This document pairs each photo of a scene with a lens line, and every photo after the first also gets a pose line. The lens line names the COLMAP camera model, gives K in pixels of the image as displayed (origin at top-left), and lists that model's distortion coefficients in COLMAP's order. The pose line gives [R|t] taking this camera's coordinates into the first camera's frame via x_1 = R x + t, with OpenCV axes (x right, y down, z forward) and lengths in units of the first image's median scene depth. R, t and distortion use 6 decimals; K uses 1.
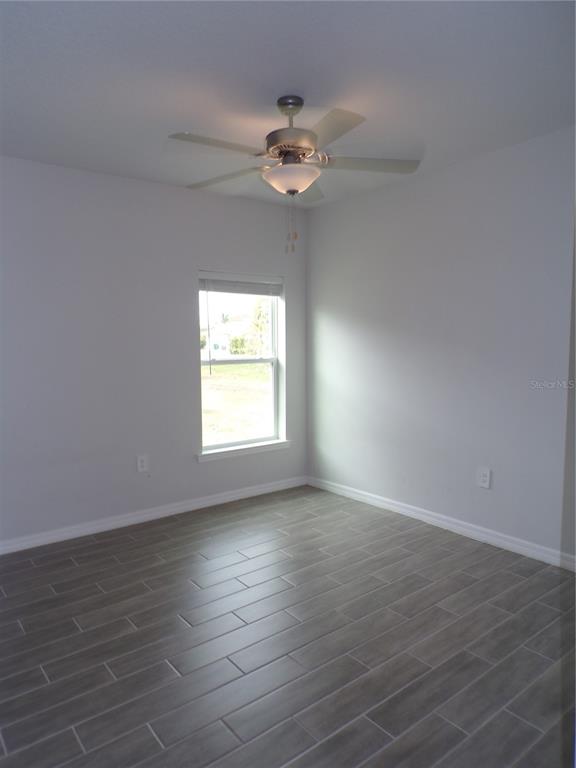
lens RADIAL K [[528.0, 0, 284.5], [0, 528.0, 379.0], [0, 0, 1]] dist [0.004434, -0.005397]
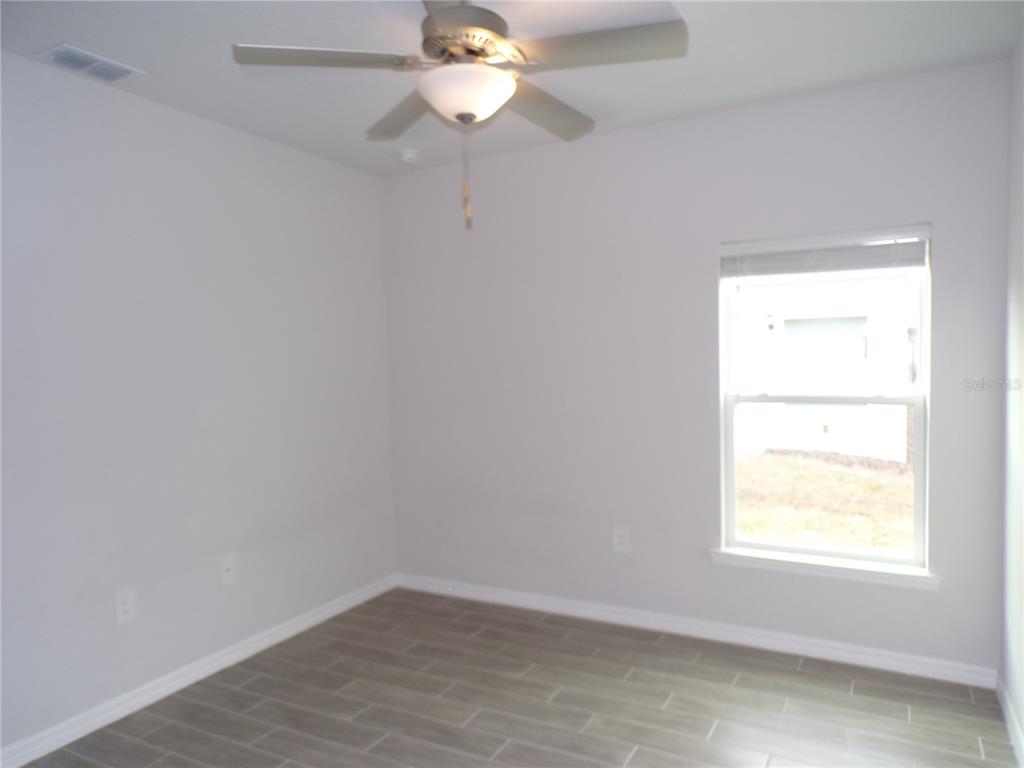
lens RADIAL K [[704.0, 0, 508.8], [0, 704.0, 395.1], [0, 0, 1]] dist [0.004434, -0.005397]
pose [[0.410303, 0.046960, -0.910739, 0.555708], [-0.061825, 0.997808, 0.023597, -0.045079], [0.909851, 0.046624, 0.412307, 0.538062]]
